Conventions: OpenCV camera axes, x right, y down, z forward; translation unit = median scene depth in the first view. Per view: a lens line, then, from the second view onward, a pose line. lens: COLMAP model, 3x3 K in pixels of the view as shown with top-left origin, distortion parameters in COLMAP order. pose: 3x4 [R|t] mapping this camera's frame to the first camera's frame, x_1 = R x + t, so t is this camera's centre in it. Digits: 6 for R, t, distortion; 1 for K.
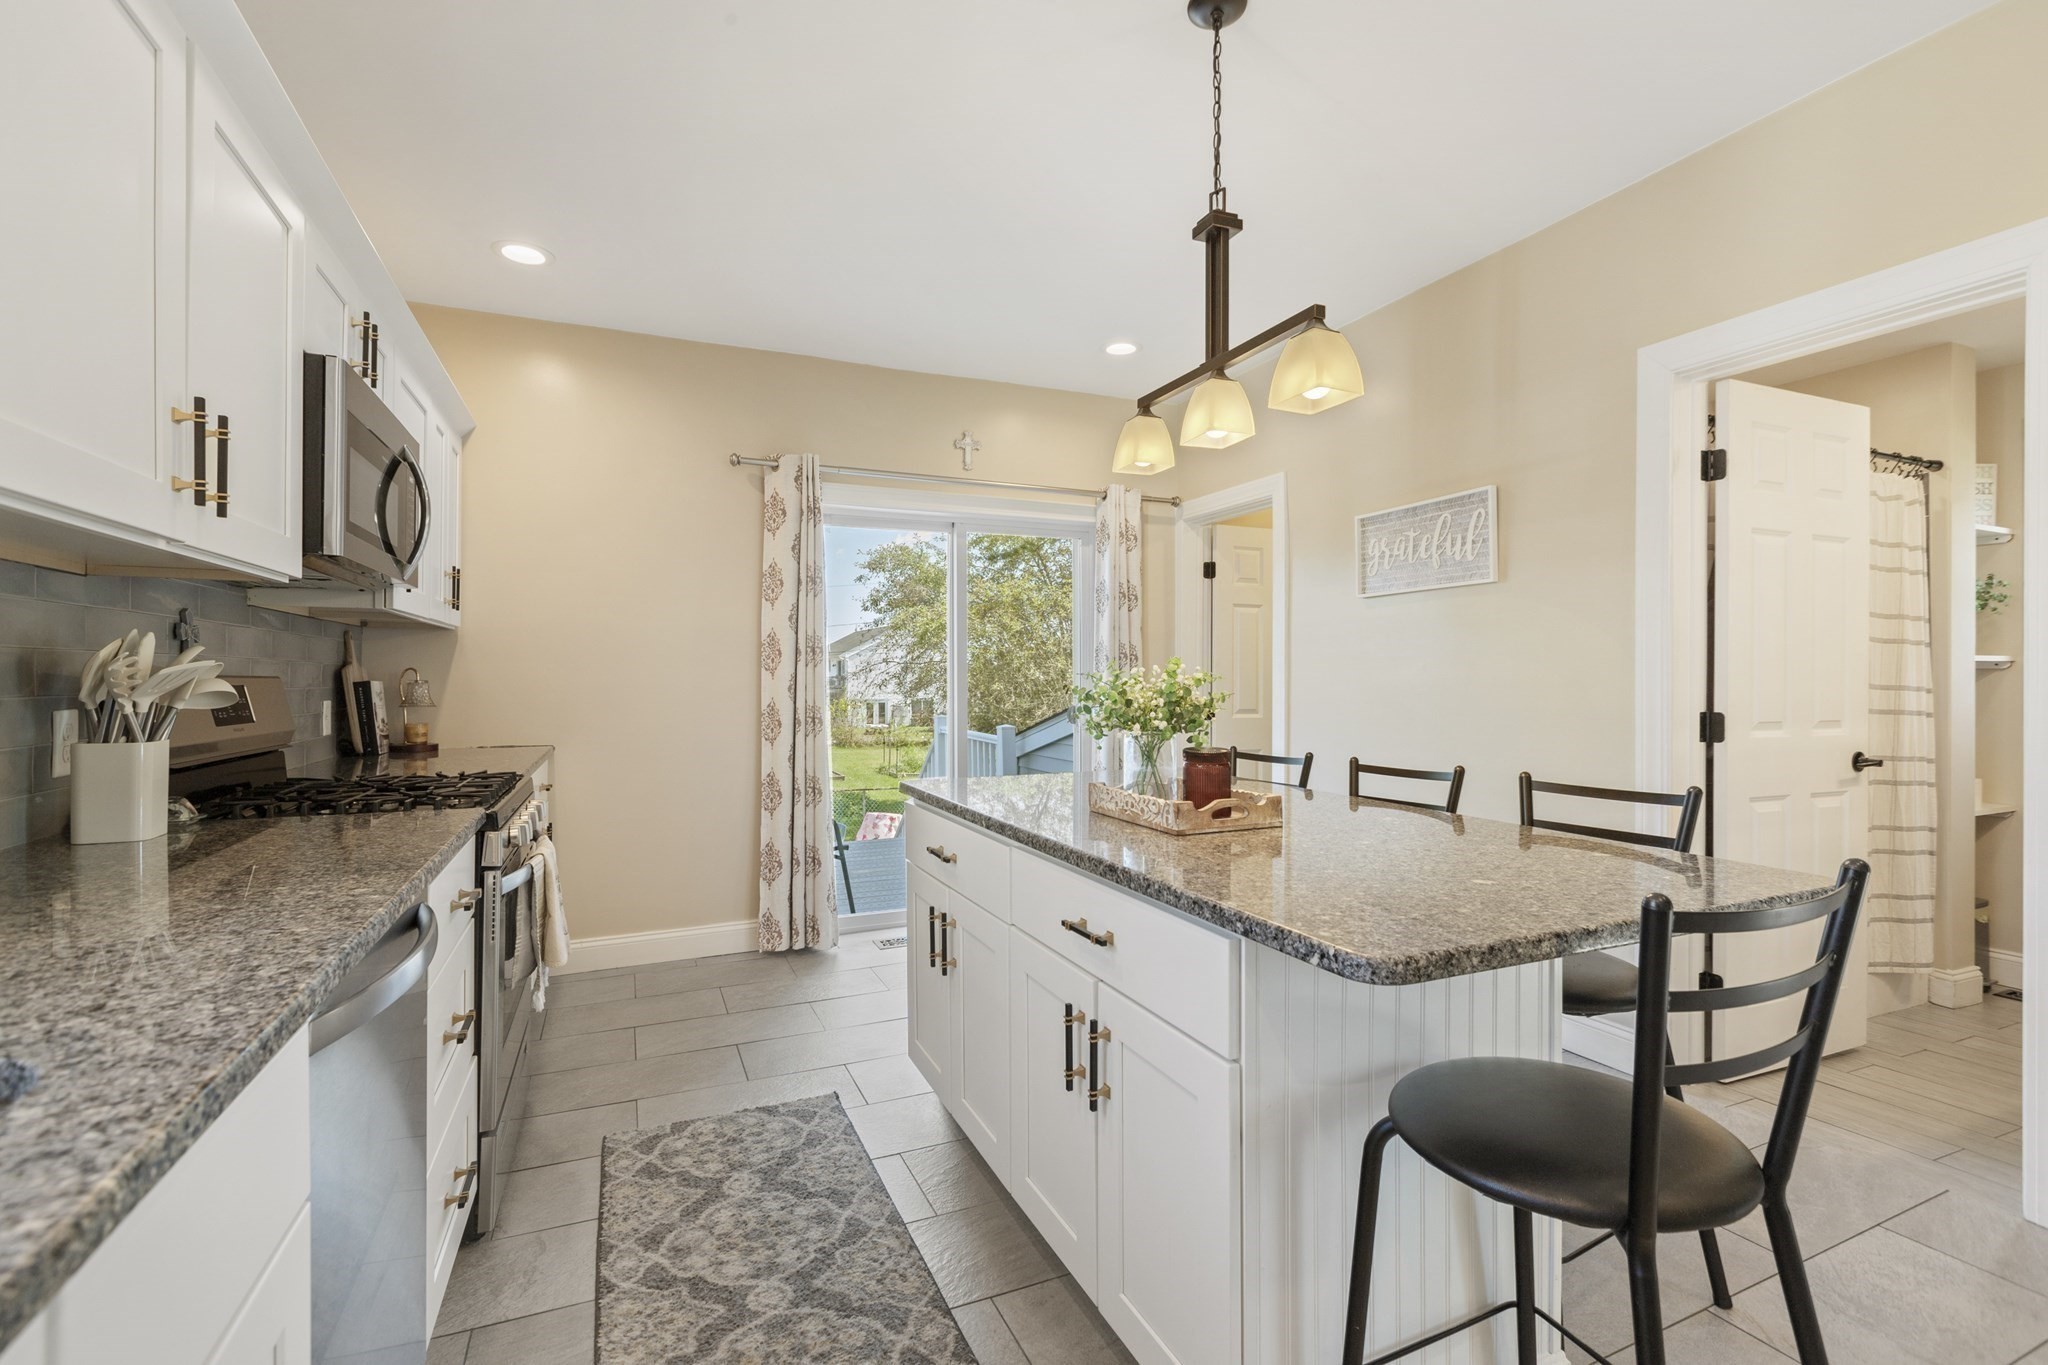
lens RADIAL K [[923.4, 0, 1031.1], [0, 923.4, 681.4], [0, 0, 1]] dist [-0.000830, 0.000244]
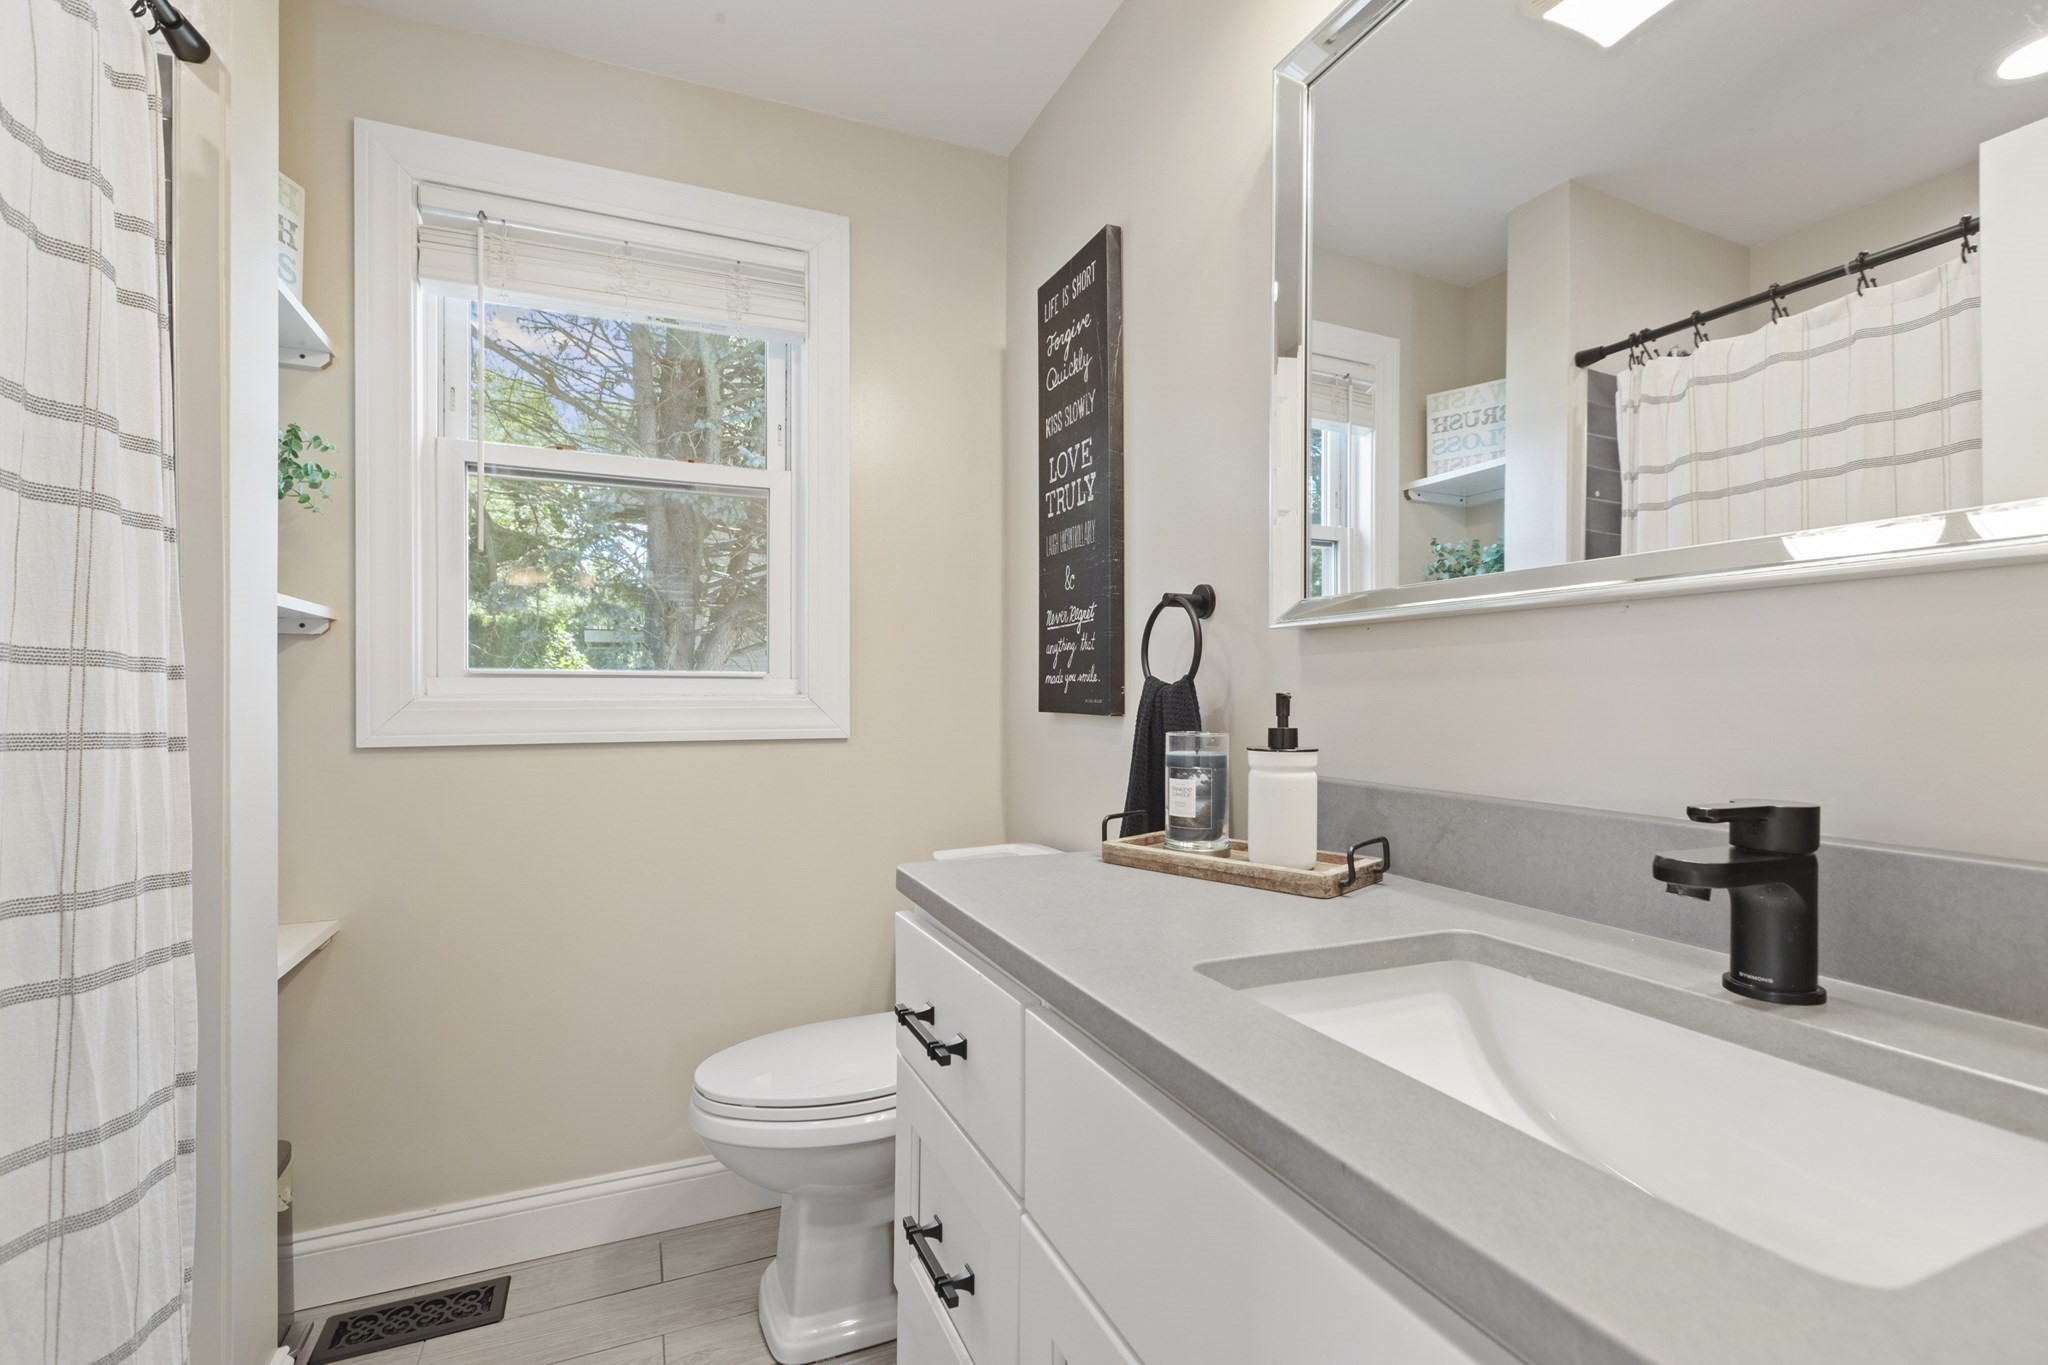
lens RADIAL K [[923.4, 0, 1019.0], [0, 923.4, 685.8], [0, 0, 1]] dist [-0.000830, 0.000244]
pose [[0.043538, 0.001824, 0.999050, 0.649099], [0.005742, 0.999981, -0.002076, 0.017709], [-0.999035, 0.005827, 0.043526, 0.677446]]
